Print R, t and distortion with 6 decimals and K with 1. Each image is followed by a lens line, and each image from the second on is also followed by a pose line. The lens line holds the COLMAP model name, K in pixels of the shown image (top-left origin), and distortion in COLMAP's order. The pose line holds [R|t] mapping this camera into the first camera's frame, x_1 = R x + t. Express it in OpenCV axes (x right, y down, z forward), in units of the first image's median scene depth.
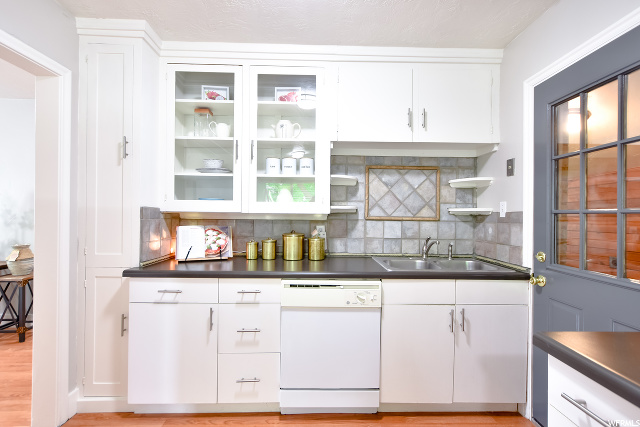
lens RADIAL K [[286.7, 0, 323.0], [0, 286.7, 215.4], [0, 0, 1]] dist [-0.025140, 0.001657]
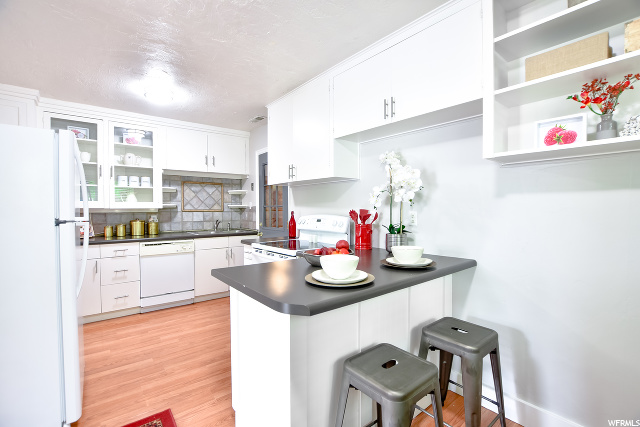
lens RADIAL K [[286.7, 0, 320.0], [0, 286.7, 214.0], [0, 0, 1]] dist [-0.025140, 0.001657]
pose [[0.794512, -0.023746, 0.606784, -0.266746], [0.013612, 0.999680, 0.021298, 0.004309], [-0.607096, -0.008662, 0.794581, -1.009349]]
